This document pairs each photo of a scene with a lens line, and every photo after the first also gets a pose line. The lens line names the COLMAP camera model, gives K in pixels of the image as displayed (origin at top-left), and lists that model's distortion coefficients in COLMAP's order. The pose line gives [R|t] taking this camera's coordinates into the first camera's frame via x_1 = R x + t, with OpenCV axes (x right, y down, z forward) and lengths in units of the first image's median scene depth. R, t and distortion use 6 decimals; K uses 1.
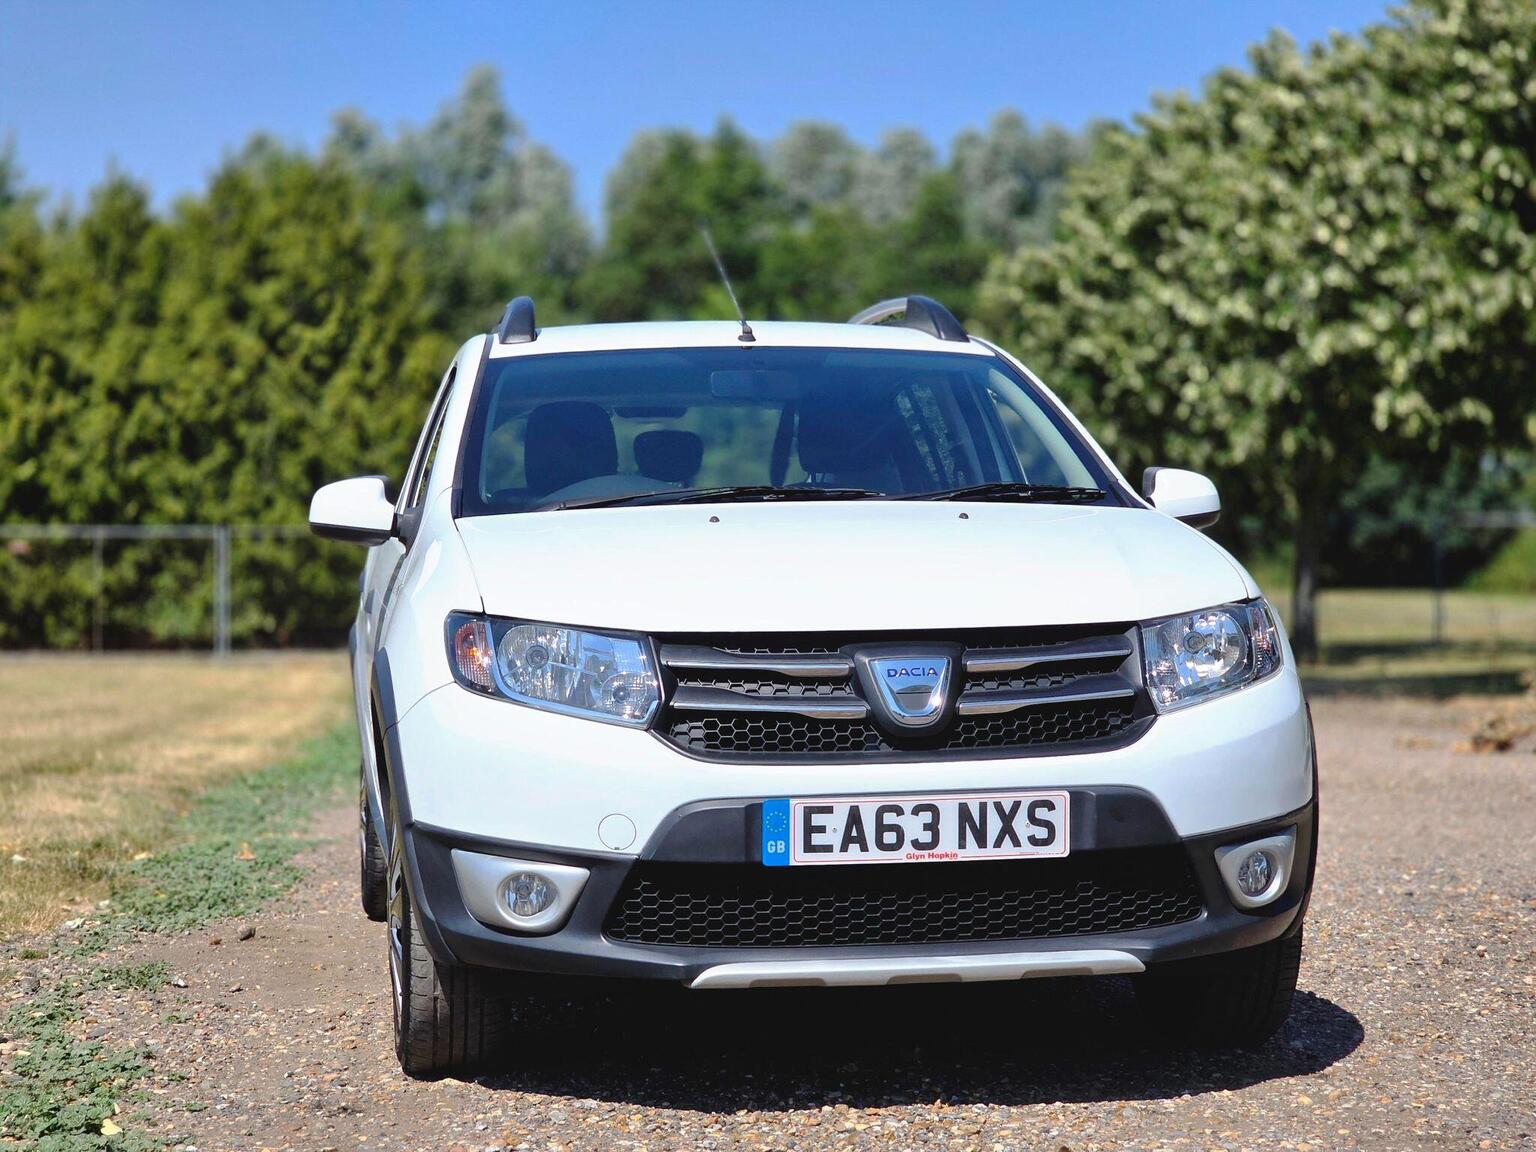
lens RADIAL K [[2995.7, 0, 768.0], [0, 2995.7, 576.0], [0, 0, 1]] dist [-0.138548, 1.791573]
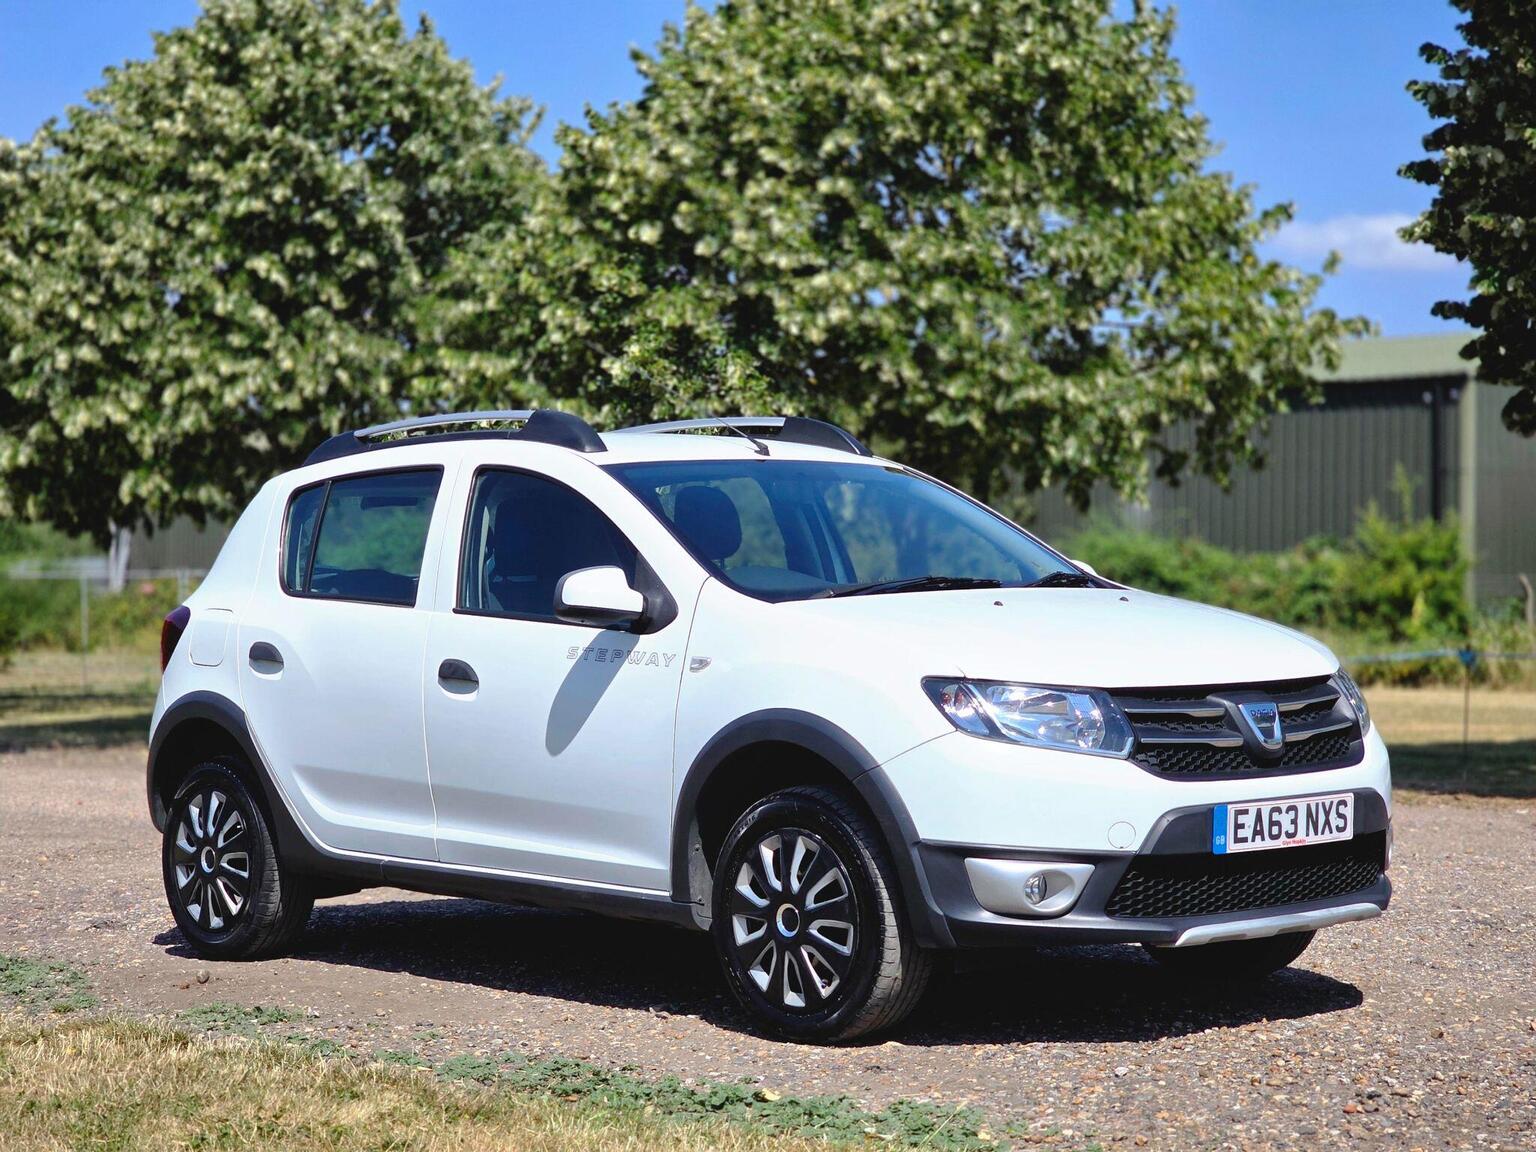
lens RADIAL K [[3021.6, 0, 772.3], [0, 3021.6, 617.6], [0, 0, 1]] dist [-0.156333, 1.950293]
pose [[0.841131, -0.006114, 0.540797, -0.906032], [0.009696, 0.999946, -0.003776, -0.008804], [-0.540744, 0.008420, 0.841145, -0.057386]]
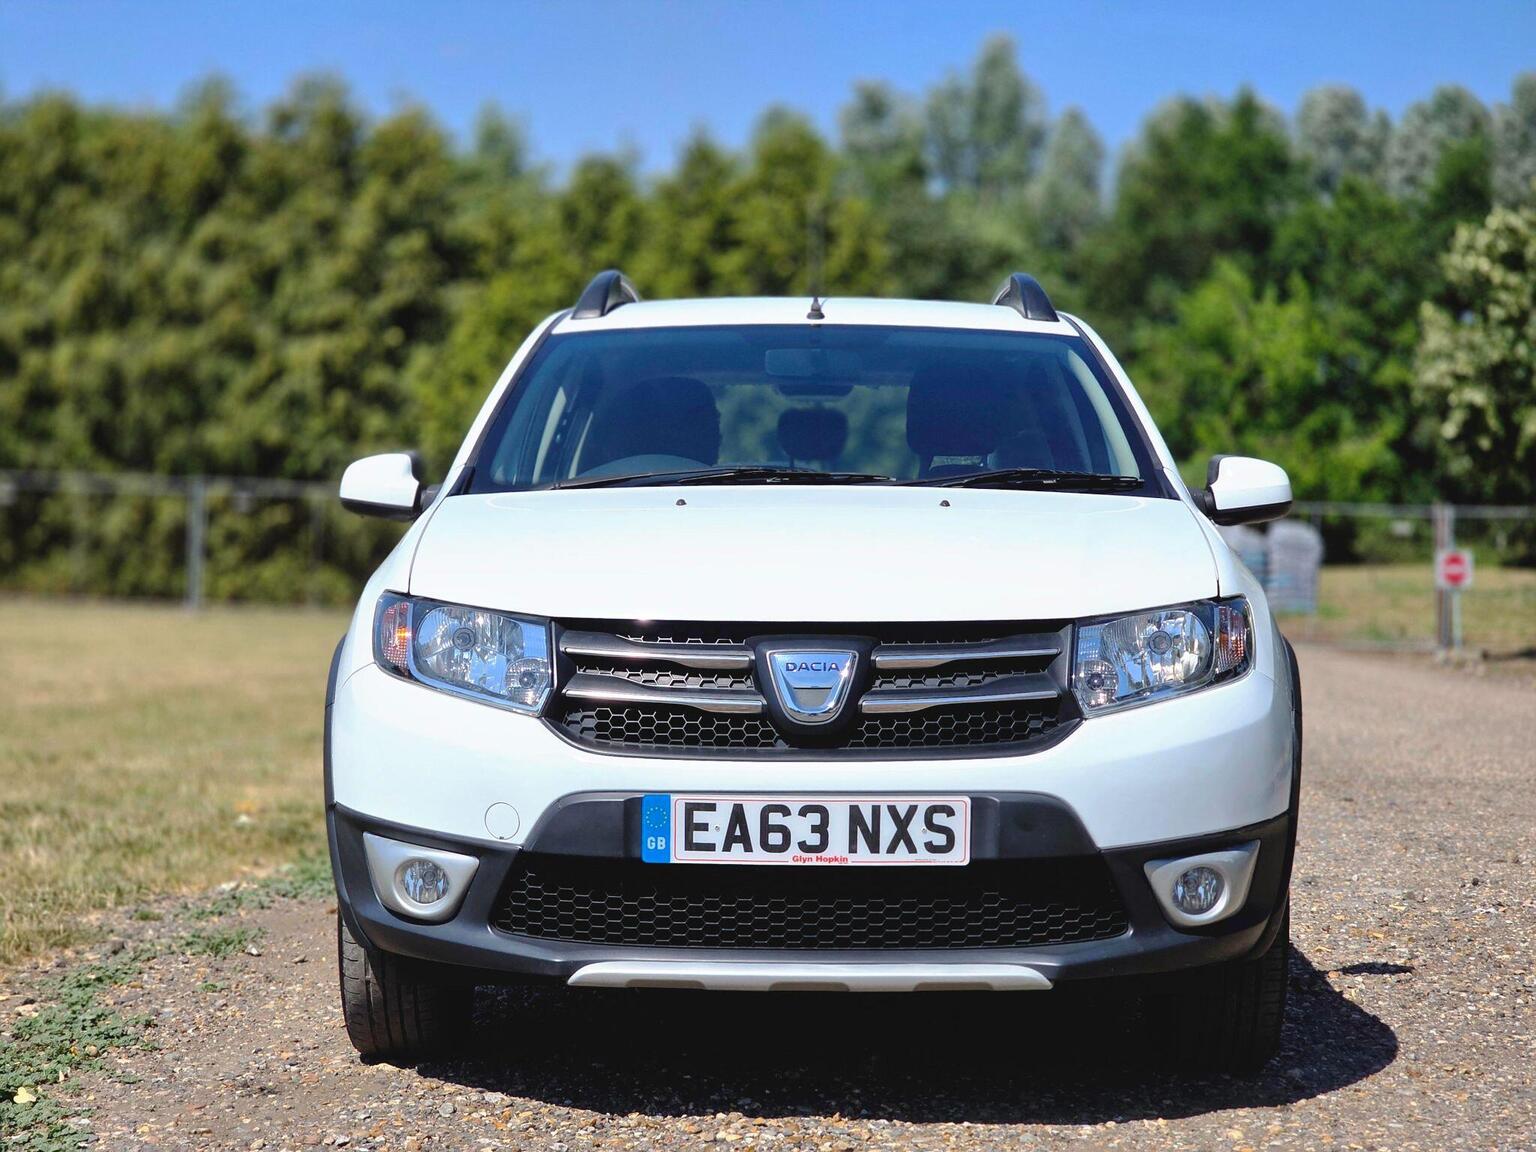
lens RADIAL K [[2995.7, 0, 768.0], [0, 2995.7, 576.0], [0, 0, 1]] dist [-0.138548, 1.791573]
pose [[0.985196, 0.023926, -0.169754, 0.196715], [-0.022399, 0.999690, 0.010910, -0.007015], [0.169962, -0.006946, 0.985426, 0.053618]]
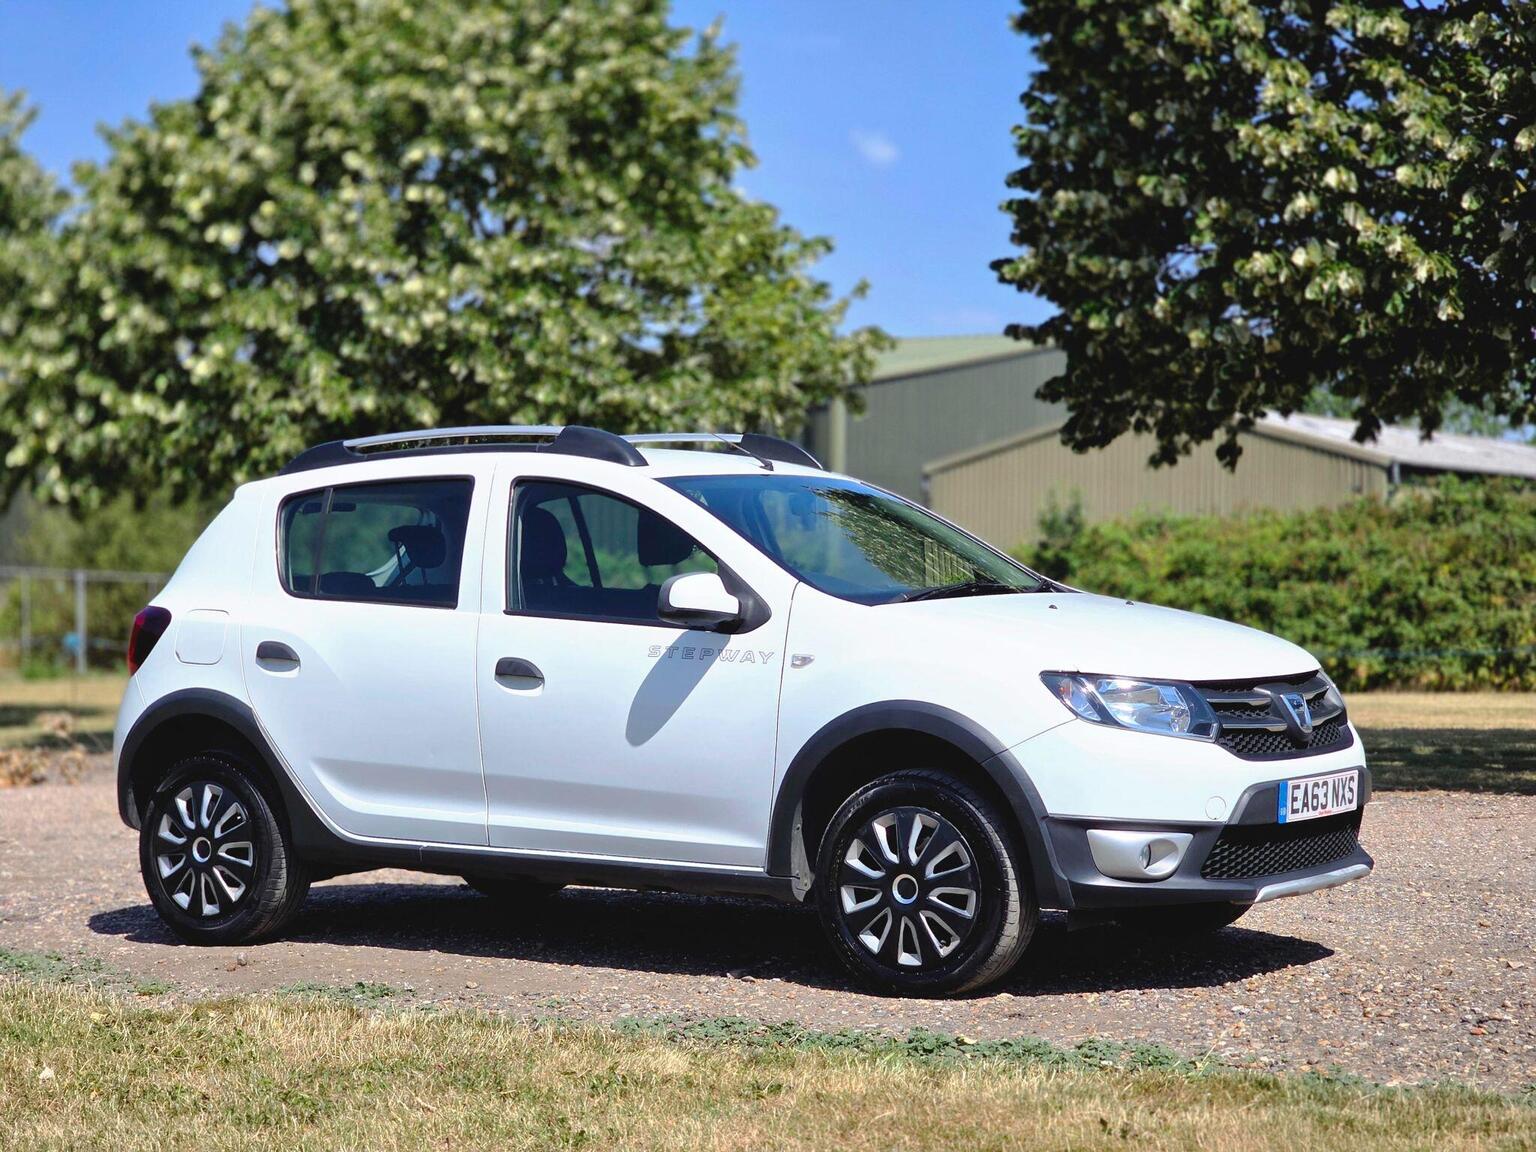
lens RADIAL K [[3068.0, 0, 768.0], [0, 3068.0, 576.0], [0, 0, 1]] dist [-0.179459, 1.554726]
pose [[0.689469, 0.003646, 0.724306, -1.350027], [0.009256, 0.999861, -0.013844, -0.015220], [-0.724256, 0.016250, 0.689340, 0.067802]]
